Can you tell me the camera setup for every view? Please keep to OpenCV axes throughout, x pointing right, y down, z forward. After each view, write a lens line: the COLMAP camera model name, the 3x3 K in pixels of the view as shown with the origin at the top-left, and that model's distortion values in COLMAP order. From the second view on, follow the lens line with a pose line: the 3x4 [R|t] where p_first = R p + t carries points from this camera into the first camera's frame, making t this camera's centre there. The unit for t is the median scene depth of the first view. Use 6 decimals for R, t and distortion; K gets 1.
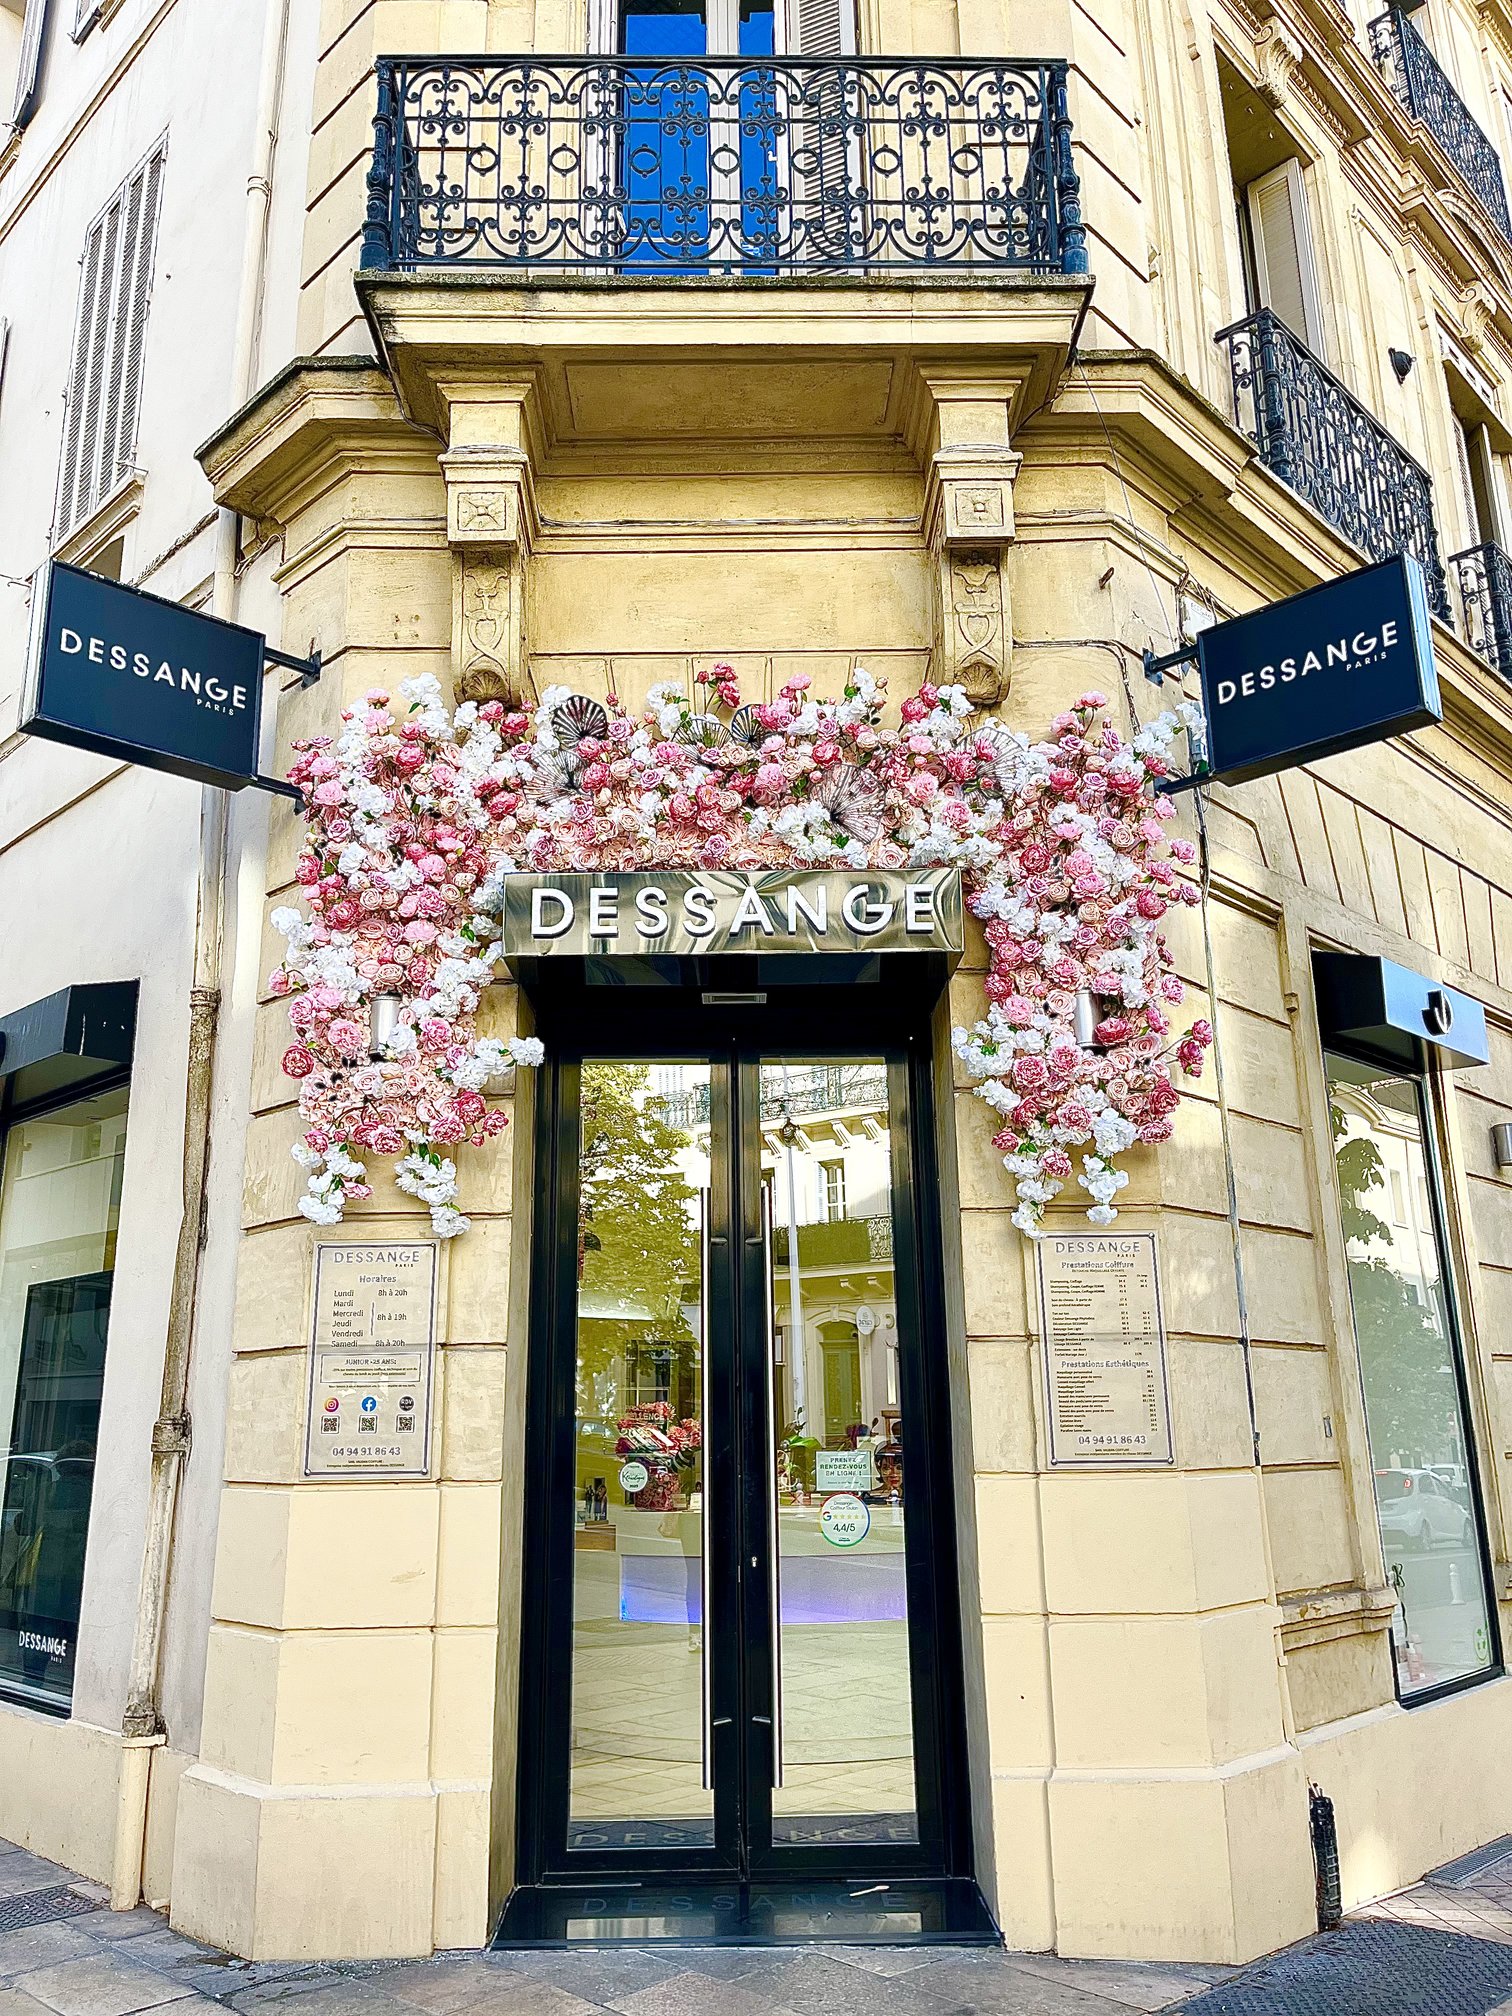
lens RADIAL K [[1532.4, 0, 756.0], [0, 1532.4, 1008.0], [0, 0, 1]] dist [0.071134, -0.101495]
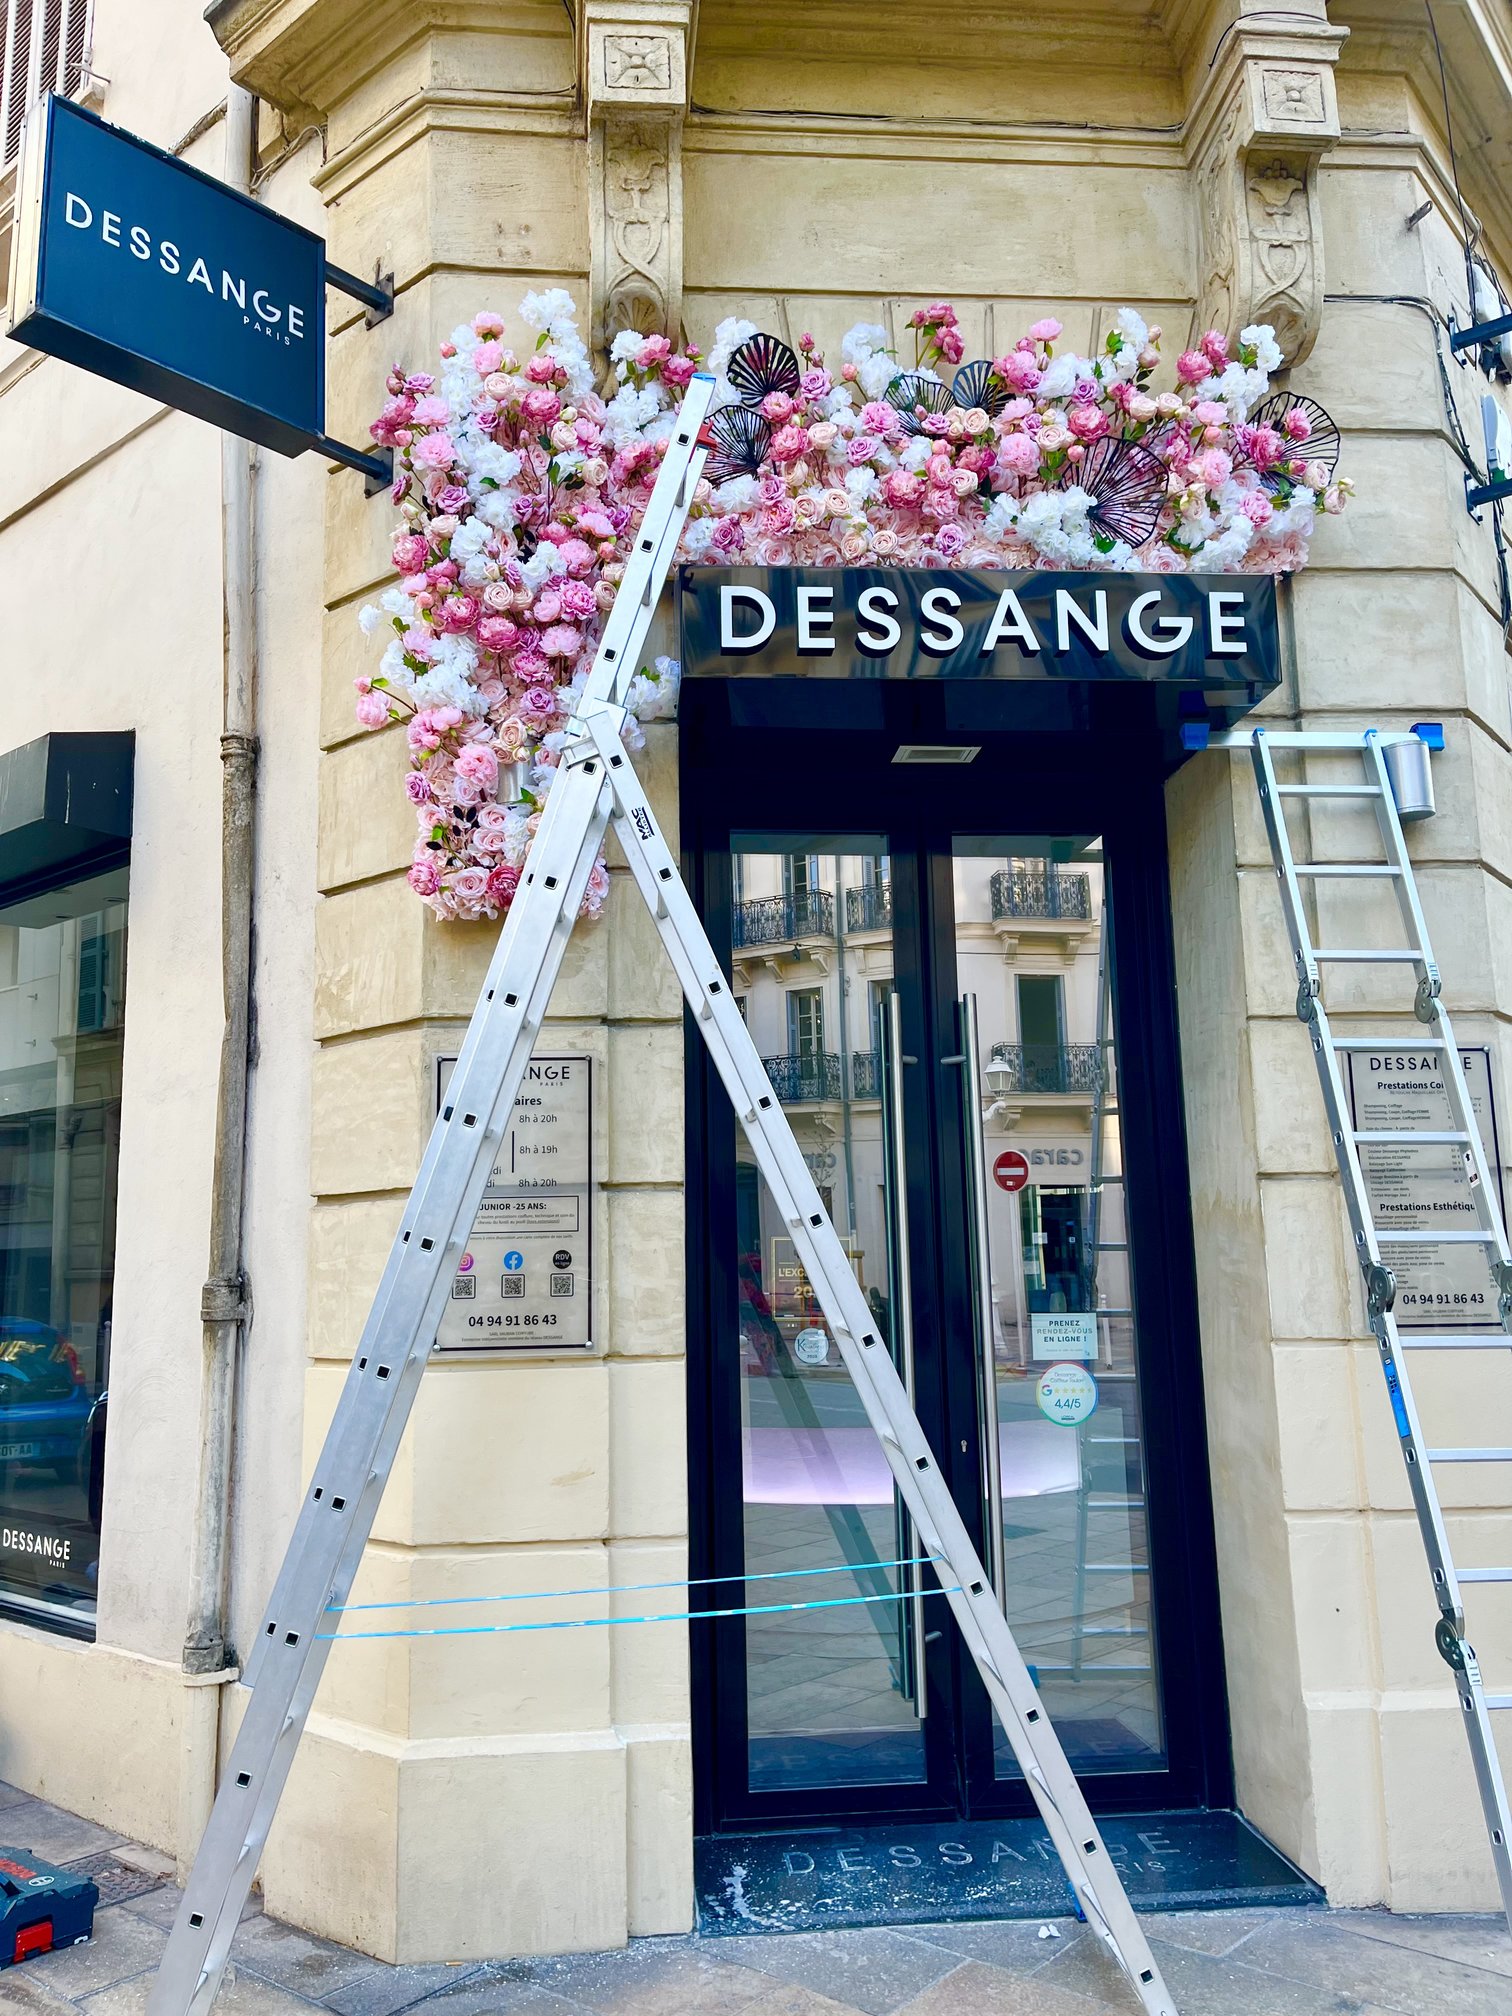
lens RADIAL K [[1580.9, 0, 806.1], [0, 1580.9, 1018.4], [0, 0, 1]] dist [0.082523, -0.124686]
pose [[0.997007, 0.004899, 0.077159, -0.152403], [-0.012963, 0.994455, 0.104358, 0.046830], [-0.076220, -0.105046, 0.991542, 0.194698]]
